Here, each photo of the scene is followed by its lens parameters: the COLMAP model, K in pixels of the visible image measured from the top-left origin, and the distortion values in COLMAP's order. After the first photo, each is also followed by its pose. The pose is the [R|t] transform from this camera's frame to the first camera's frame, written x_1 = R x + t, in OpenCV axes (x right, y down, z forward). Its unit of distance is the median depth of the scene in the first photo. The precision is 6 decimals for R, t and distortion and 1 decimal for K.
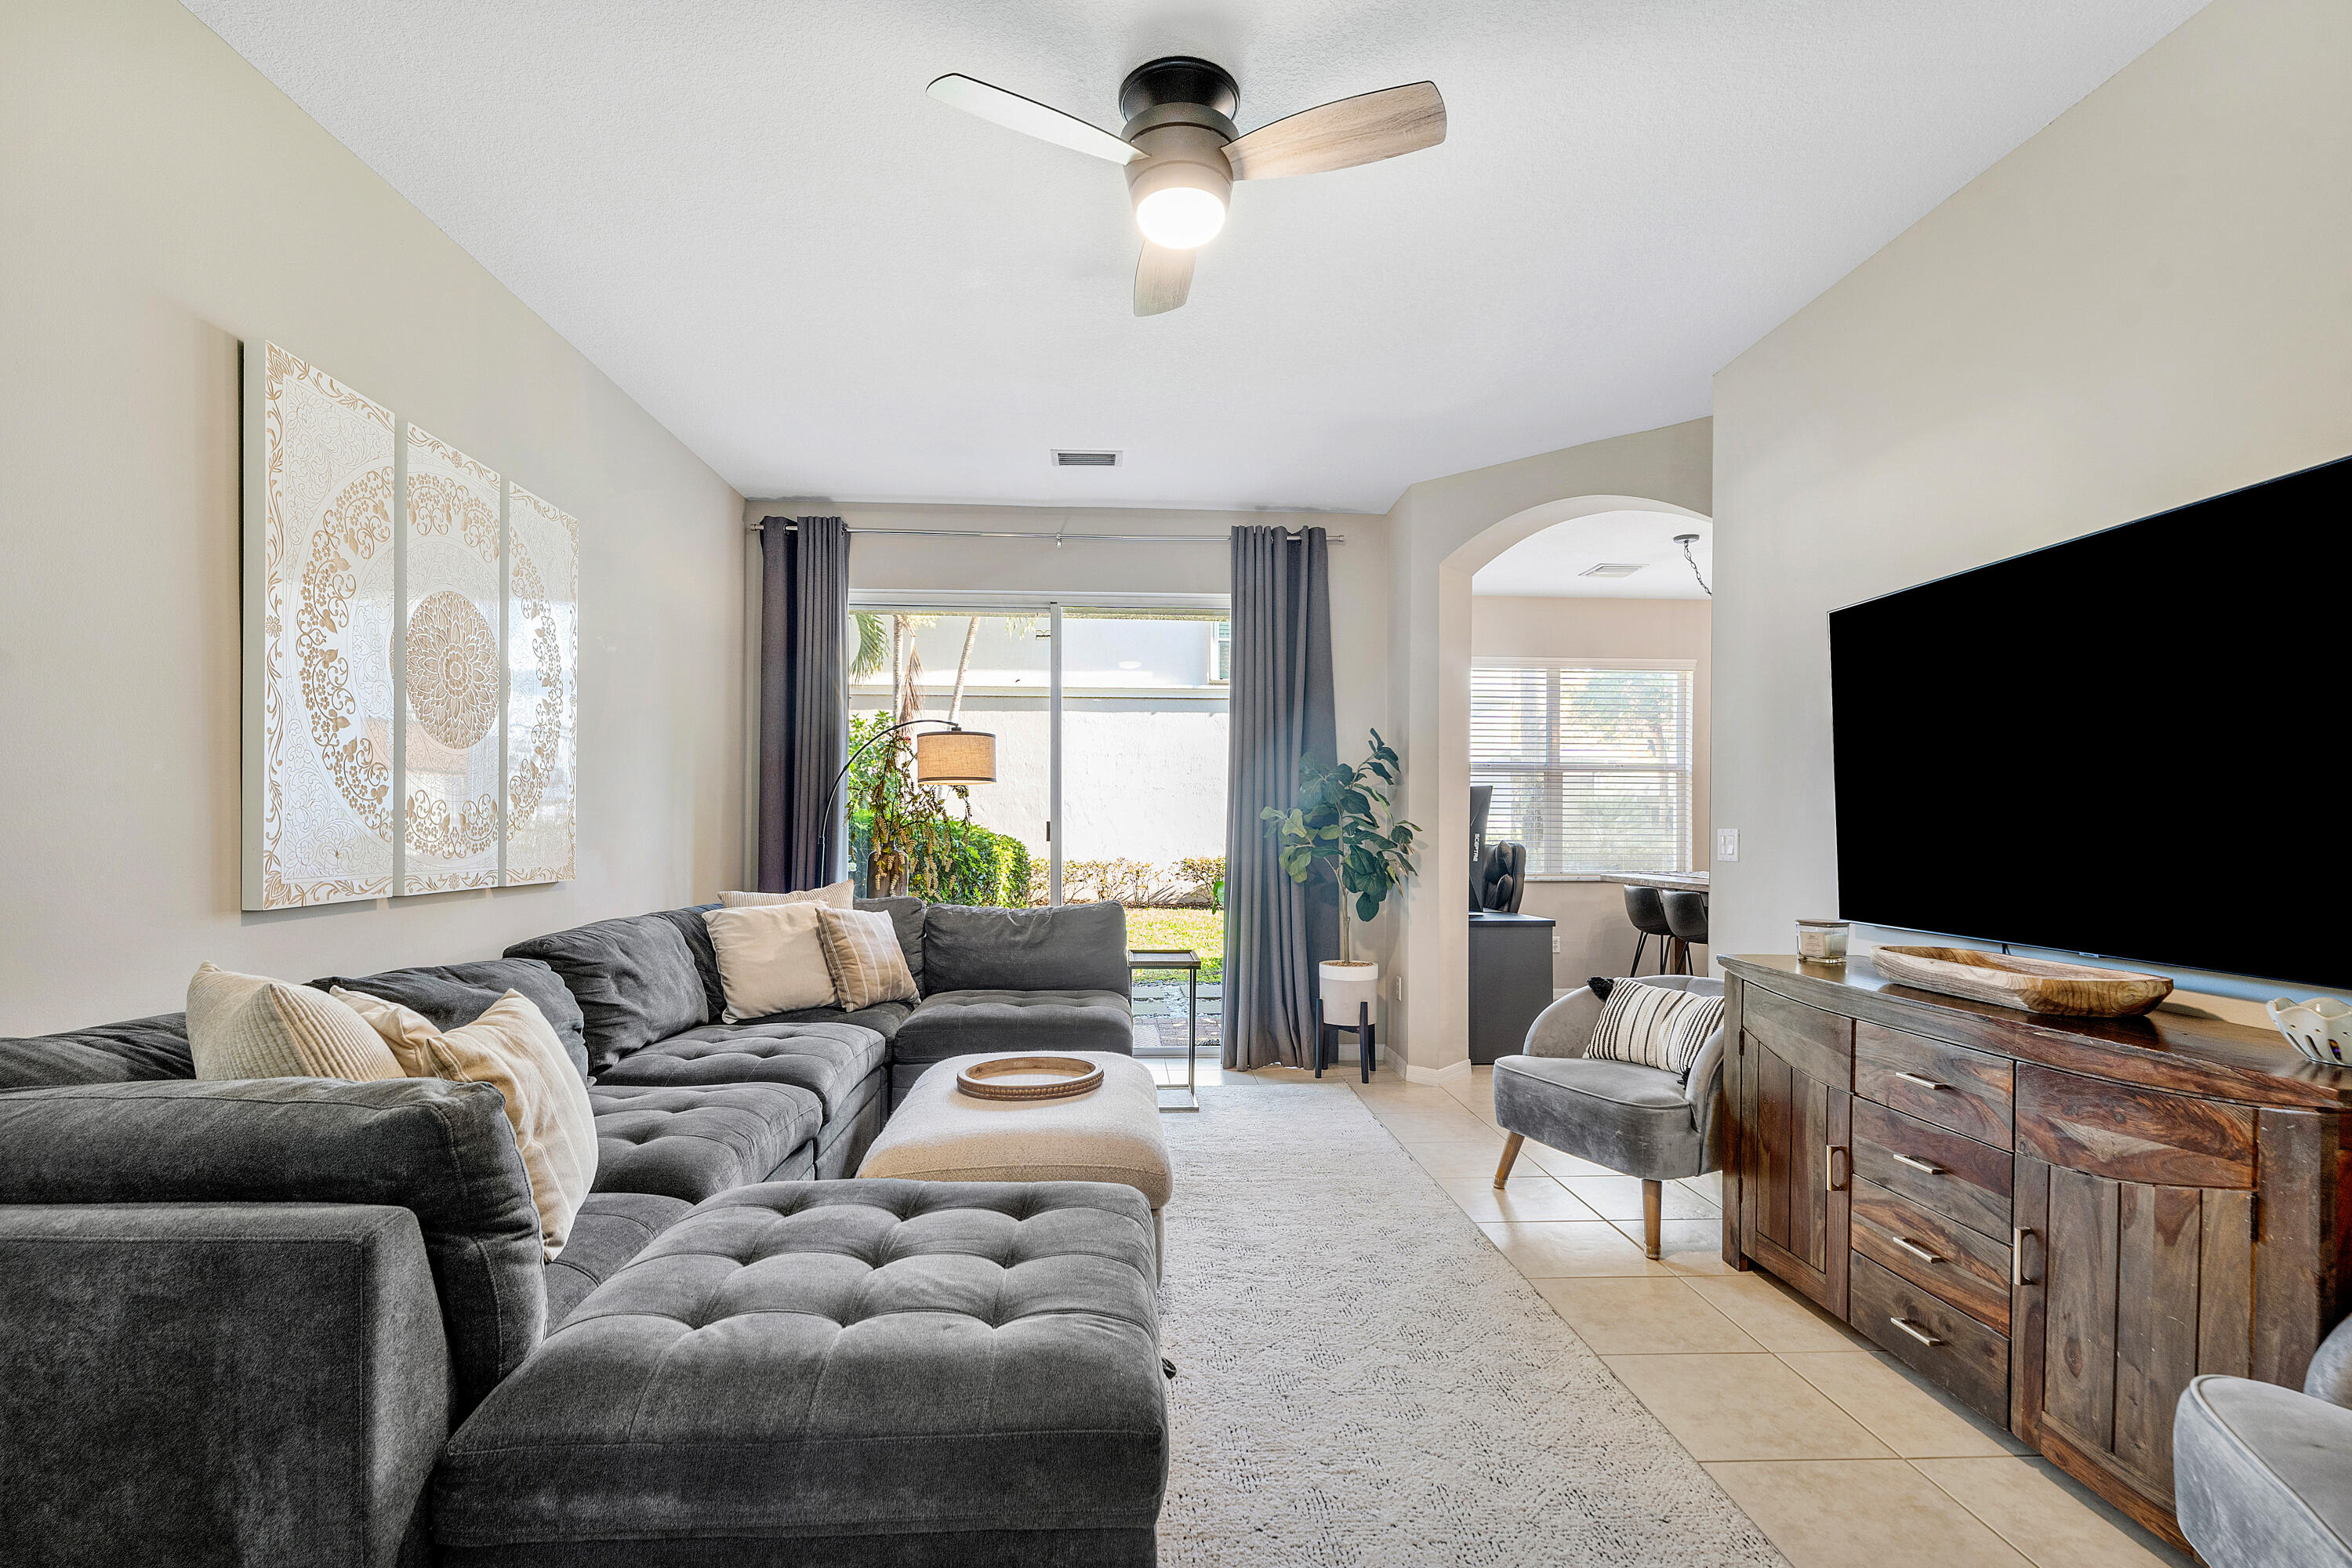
lens RADIAL K [[1055.4, 0, 1151.5], [0, 1055.4, 793.0], [0, 0, 1]] dist [0.000393, -0.000068]
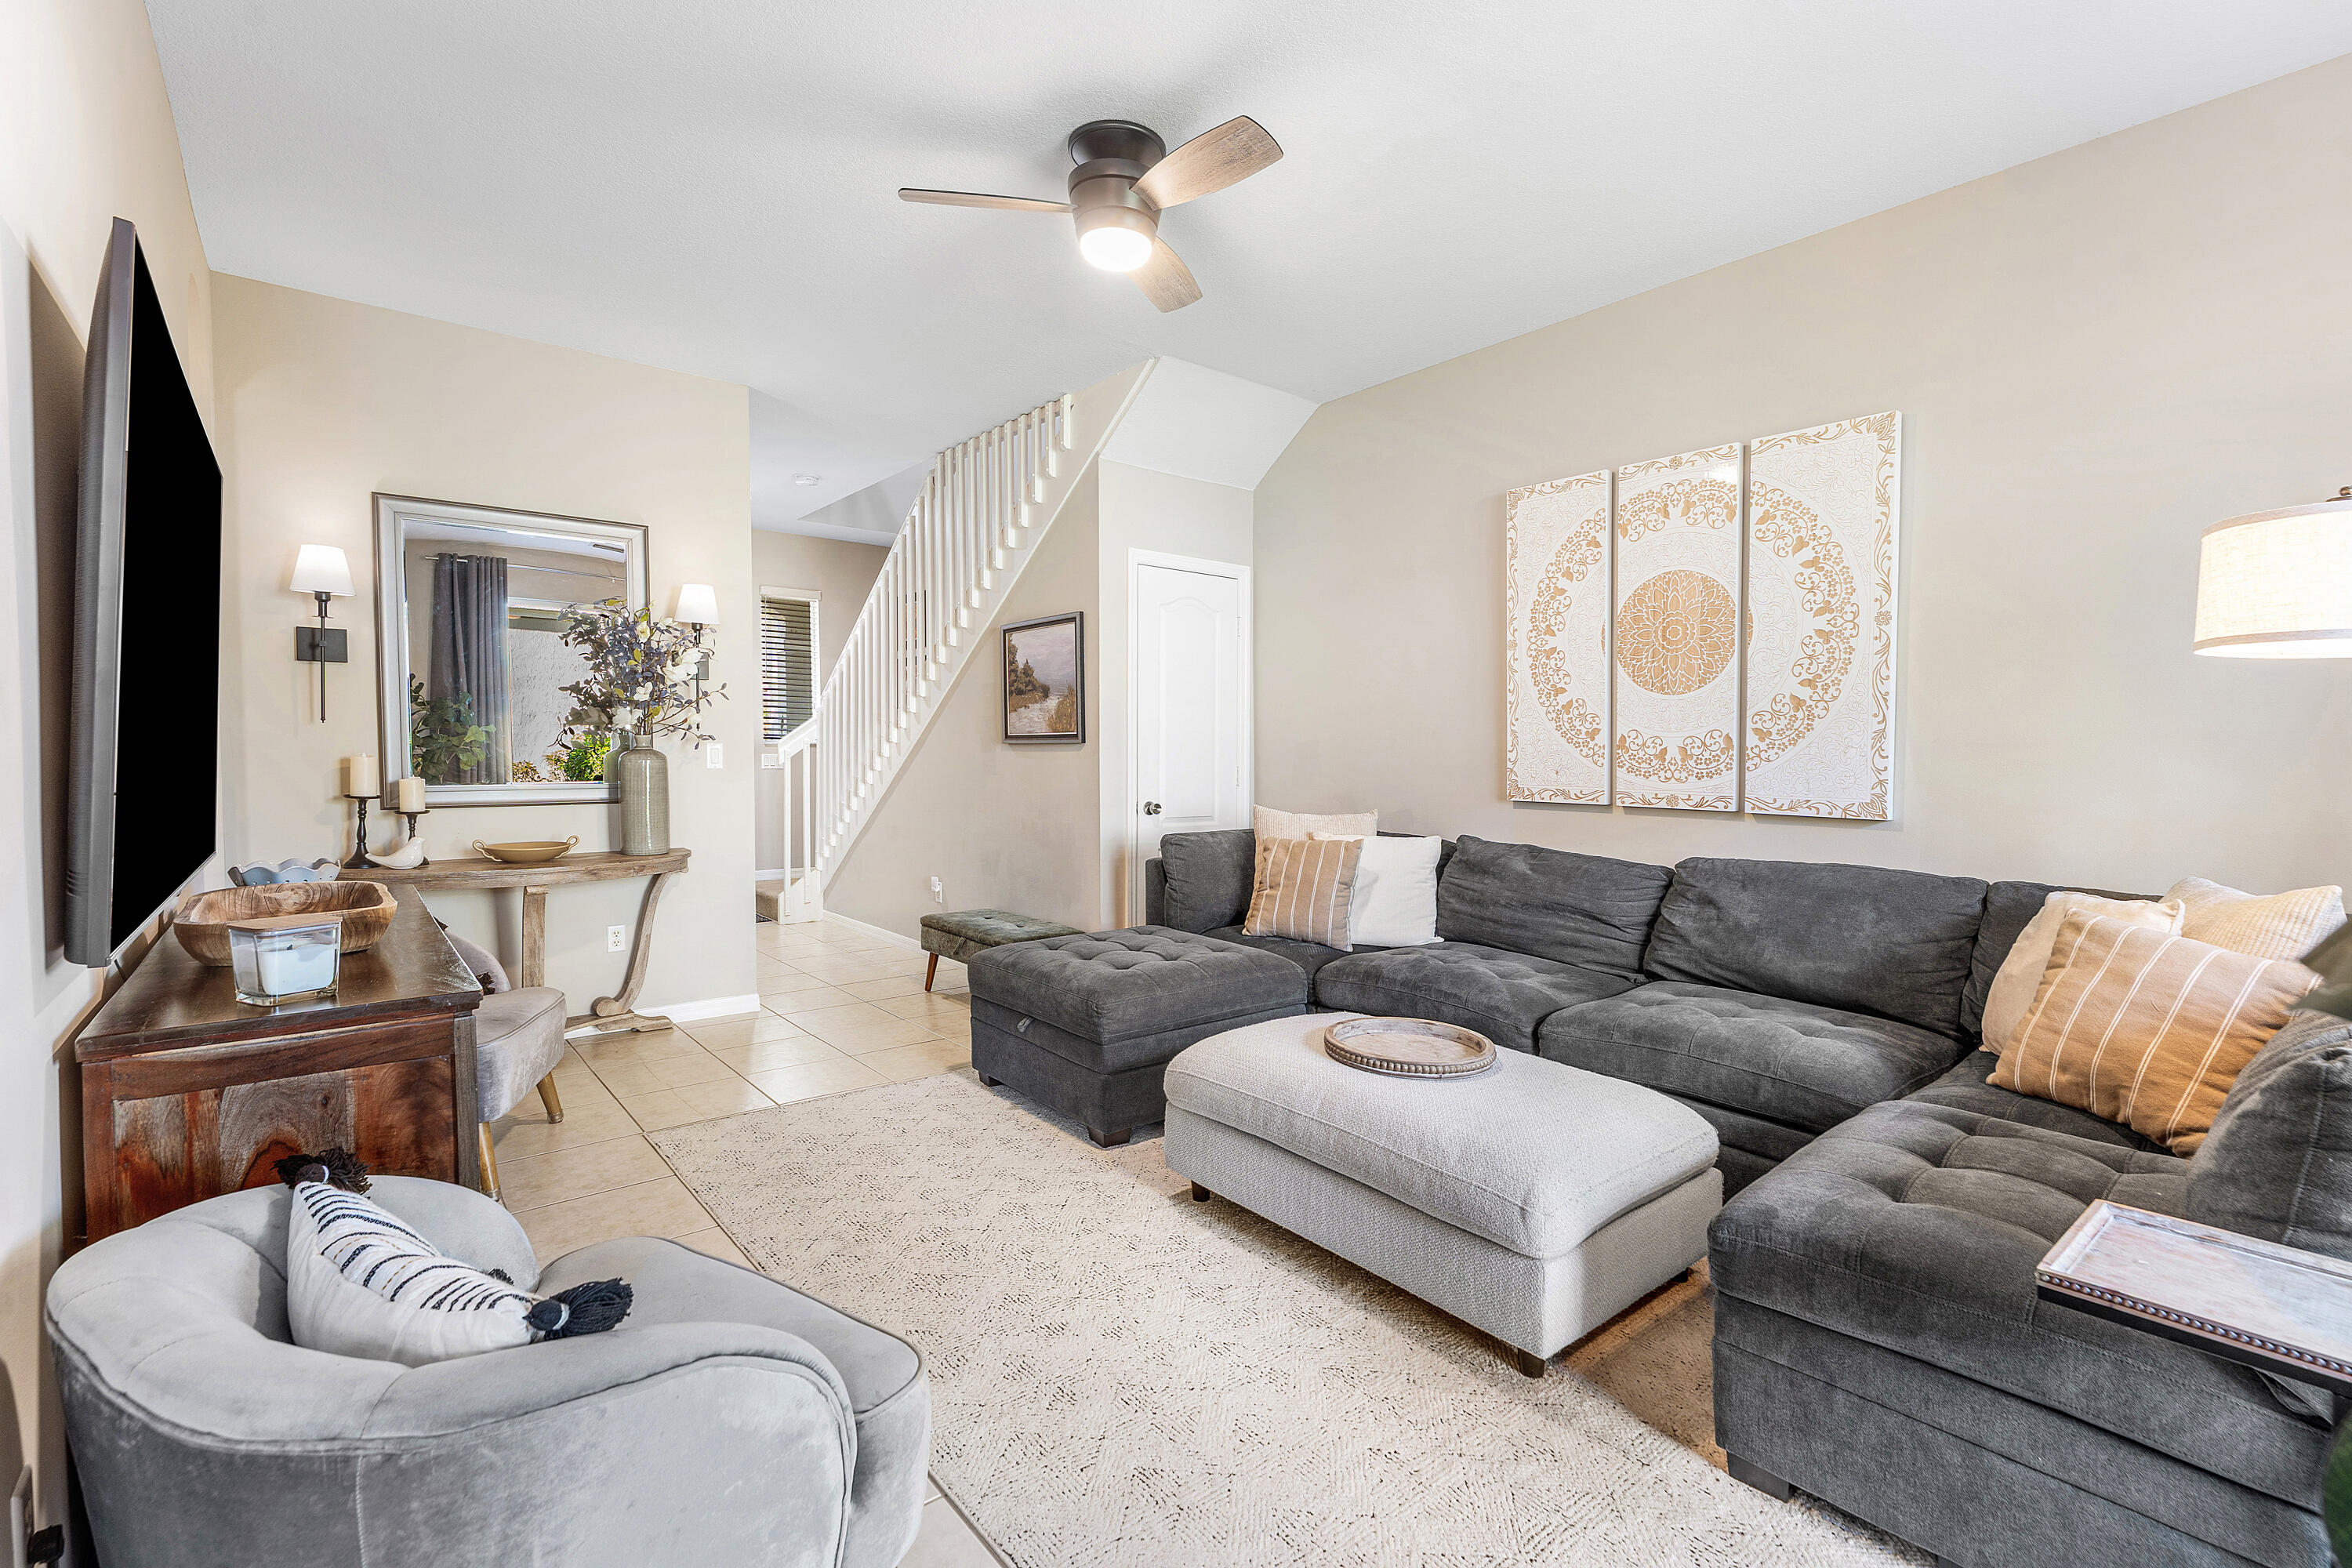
lens RADIAL K [[1055.4, 0, 1155.0], [0, 1055.4, 789.6], [0, 0, 1]] dist [0.000393, -0.000068]
pose [[-0.804353, 0.014807, -0.593967, 0.575412], [0.009239, 0.999880, 0.012414, 0.048506], [0.594080, 0.004498, -0.804393, 1.611951]]
